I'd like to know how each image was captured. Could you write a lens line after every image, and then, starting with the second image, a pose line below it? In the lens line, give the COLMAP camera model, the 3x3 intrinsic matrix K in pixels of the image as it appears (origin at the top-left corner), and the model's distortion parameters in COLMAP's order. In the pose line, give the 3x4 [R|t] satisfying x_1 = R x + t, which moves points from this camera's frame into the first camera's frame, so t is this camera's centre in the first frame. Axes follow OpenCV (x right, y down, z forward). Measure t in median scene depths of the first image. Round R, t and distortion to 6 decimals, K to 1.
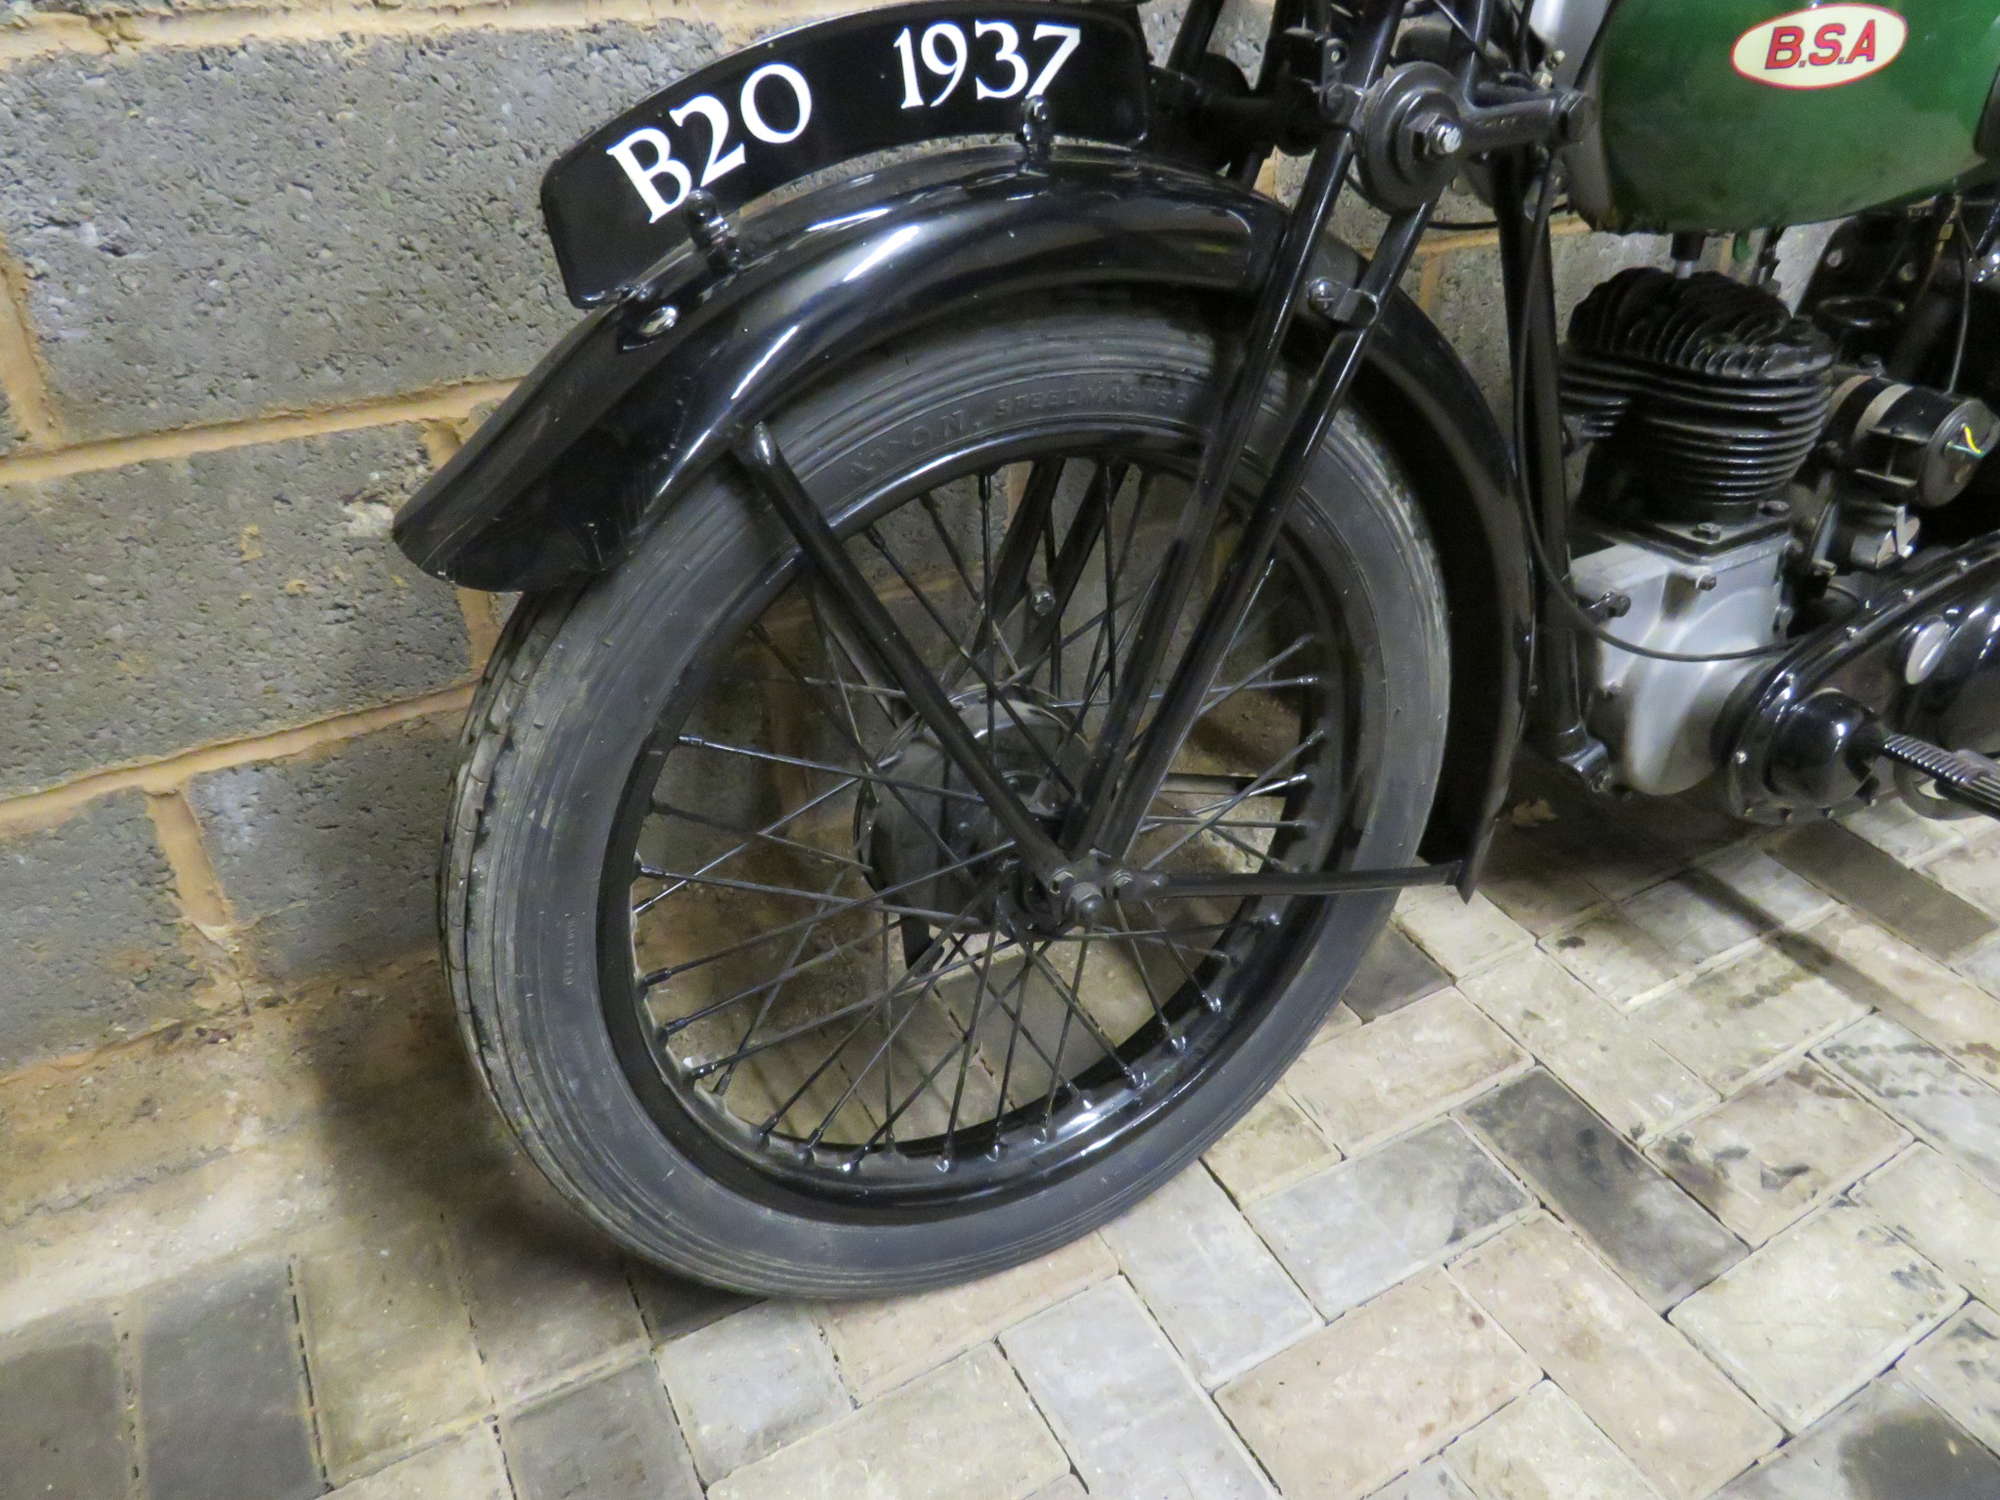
lens RADIAL K [[1409.3, 0, 992.8], [0, 1409.3, 752.0], [0, 0, 1]] dist [-0.028978, 0.006659]
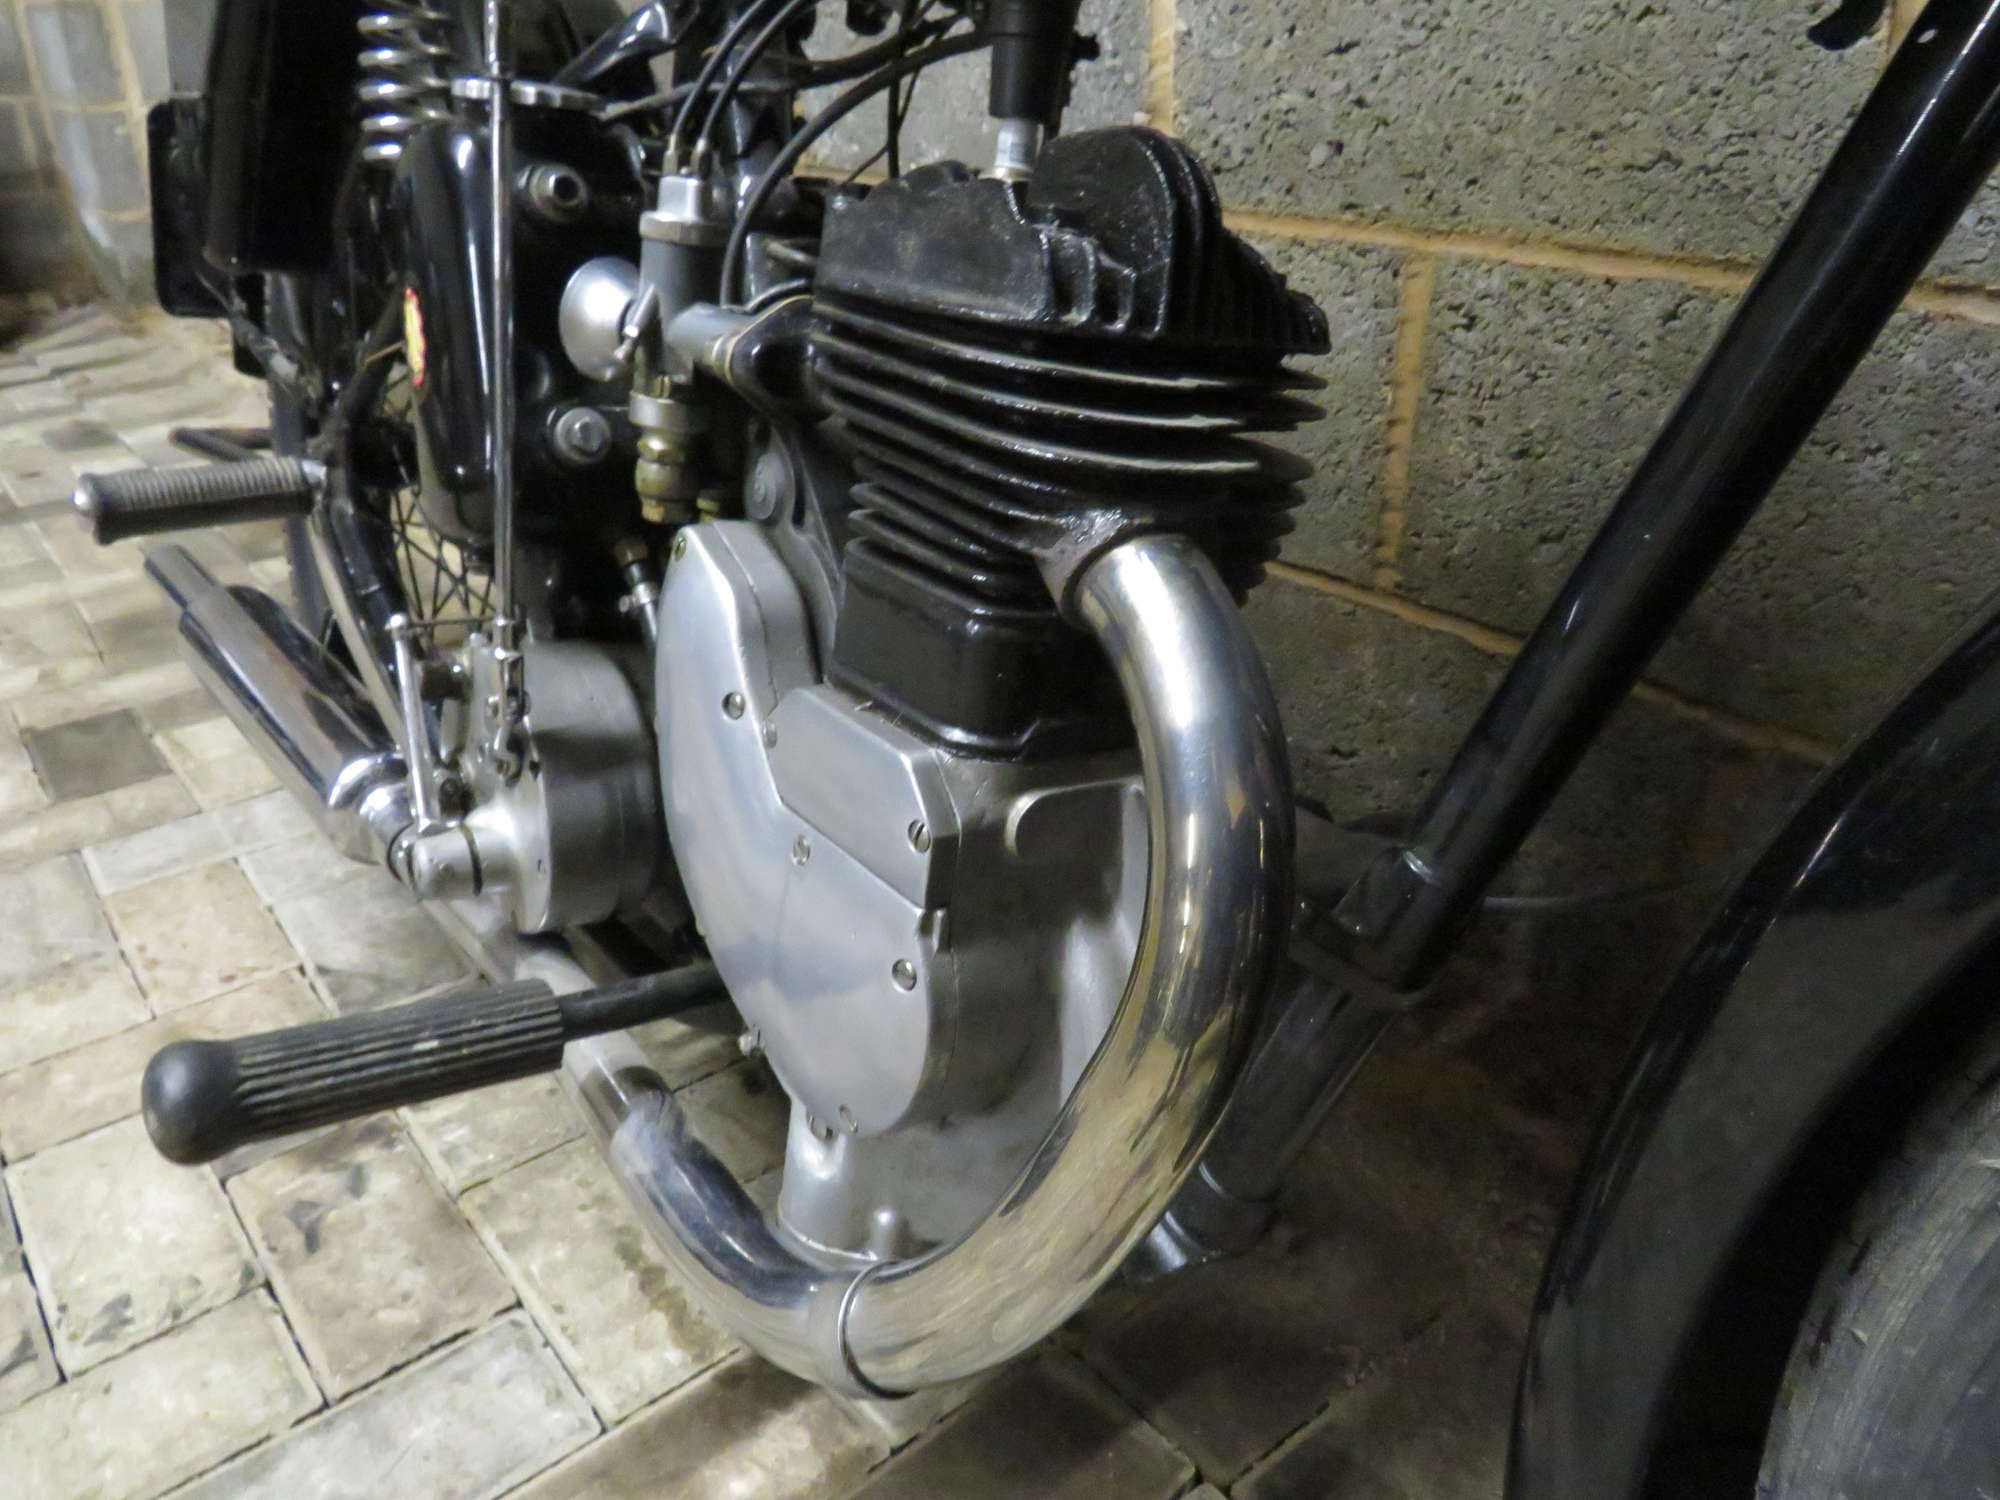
lens RADIAL K [[1409.3, 0, 995.3], [0, 1409.3, 755.0], [0, 0, 1]] dist [-0.028978, 0.006659]
pose [[0.170063, 0.421387, -0.890793, 1.265958], [-0.550991, 0.790113, 0.268570, -0.325448], [0.816999, 0.445145, 0.366549, 0.962429]]
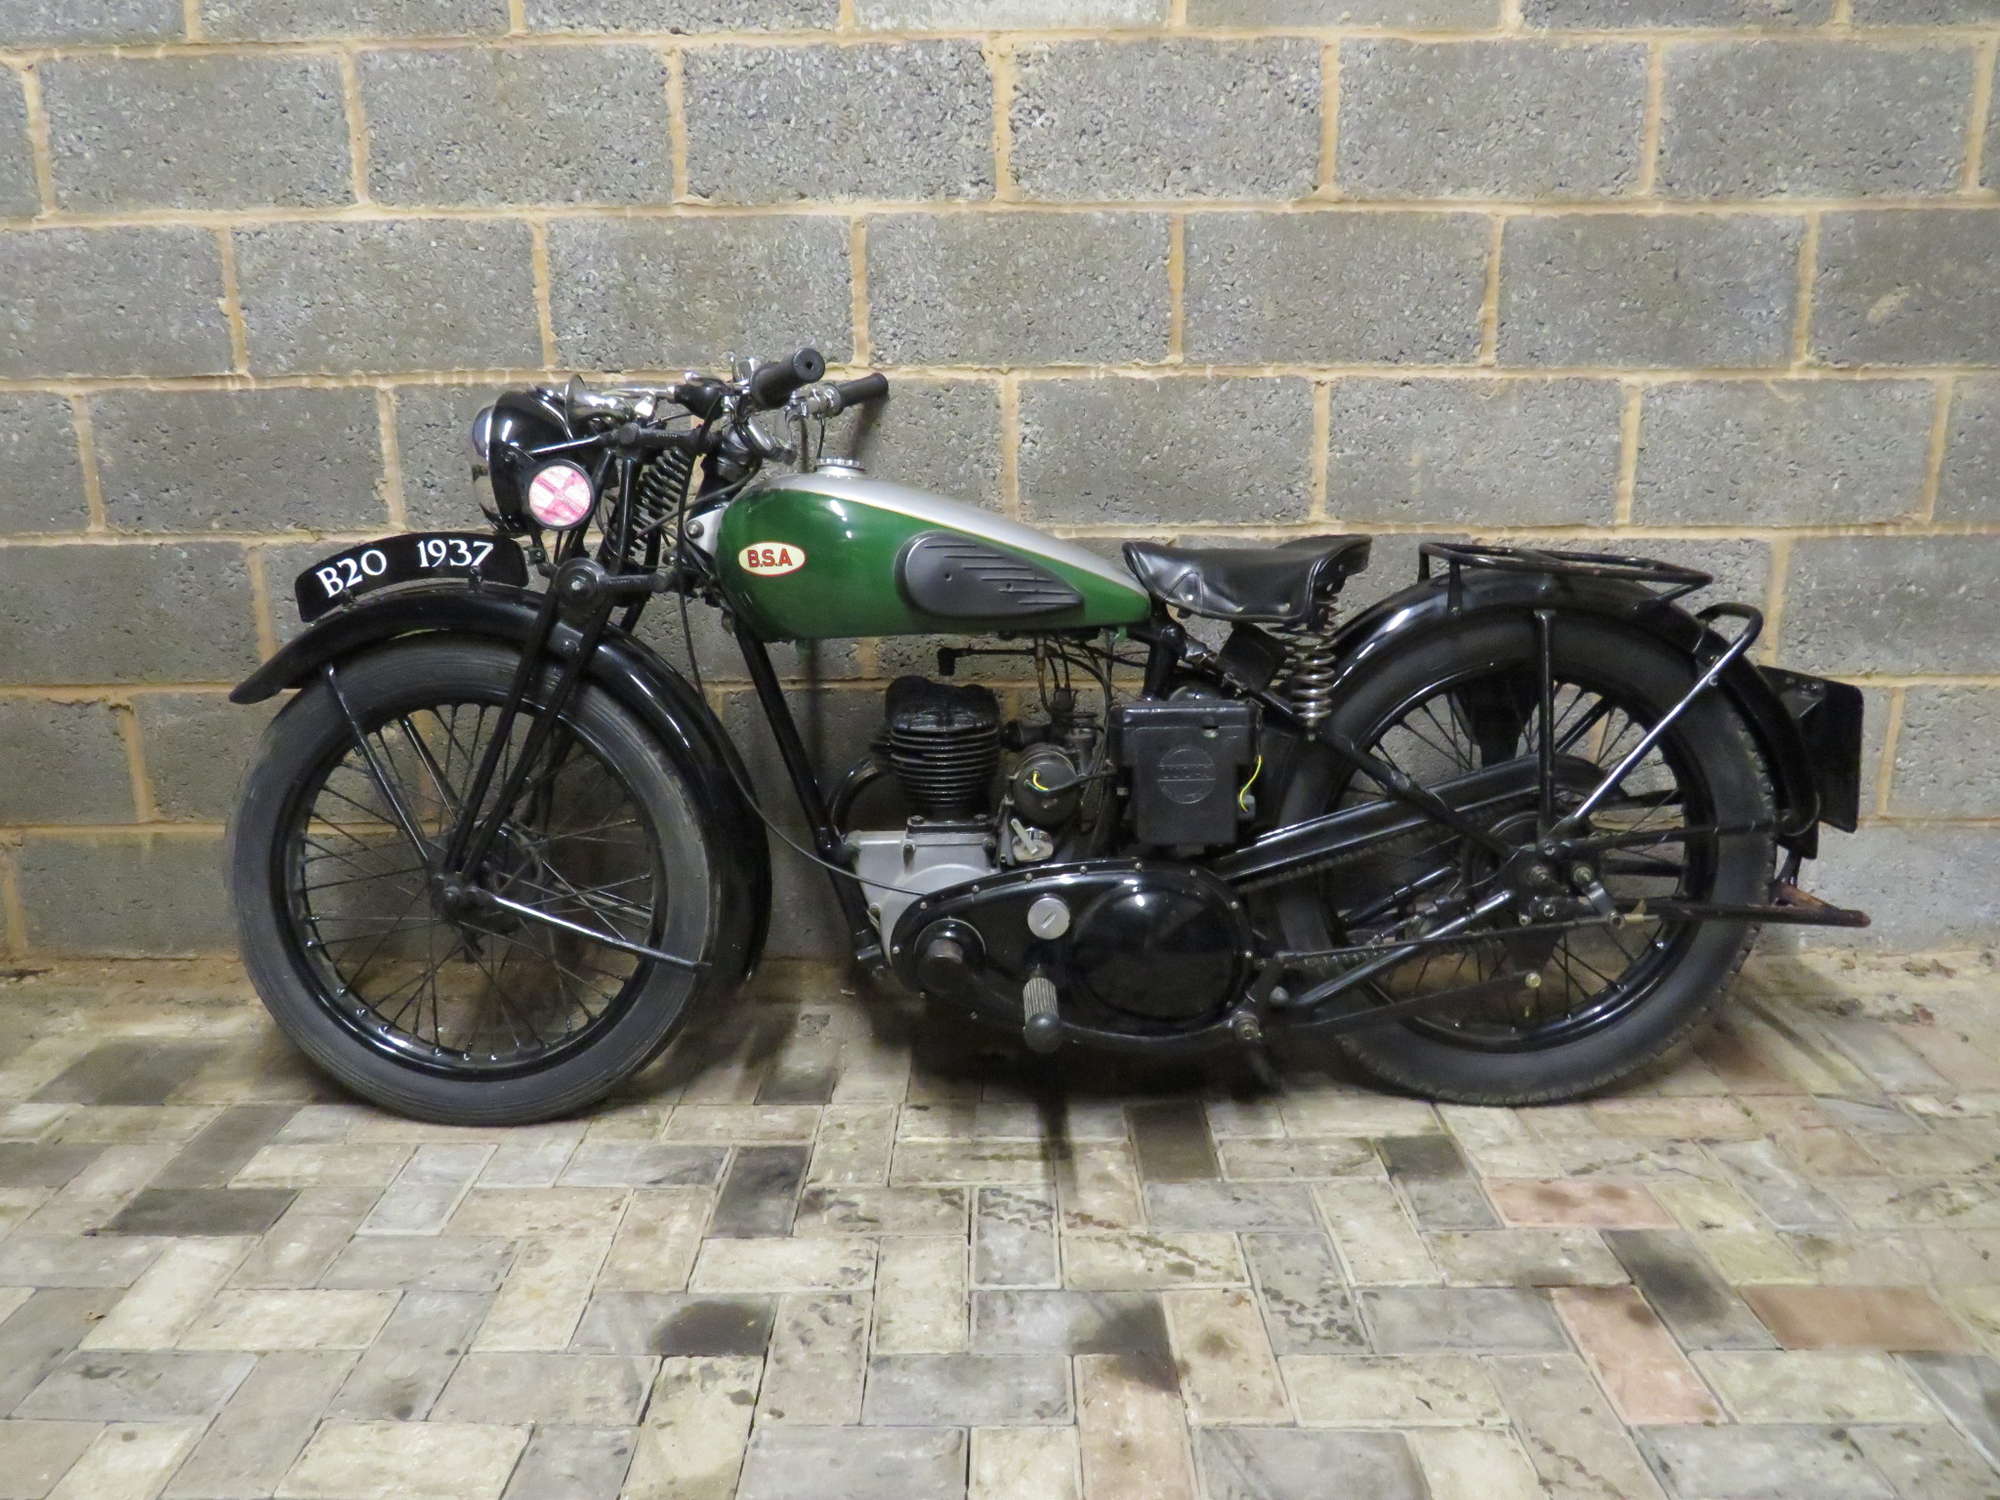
lens RADIAL K [[1409.3, 0, 1015.2], [0, 1409.3, 740.5], [0, 0, 1]] dist [-0.028978, 0.006659]
pose [[0.871588, 0.093964, -0.481151, 1.496993], [-0.258458, 0.922056, -0.288118, 0.228826], [0.416575, 0.375477, 0.827938, -0.440690]]
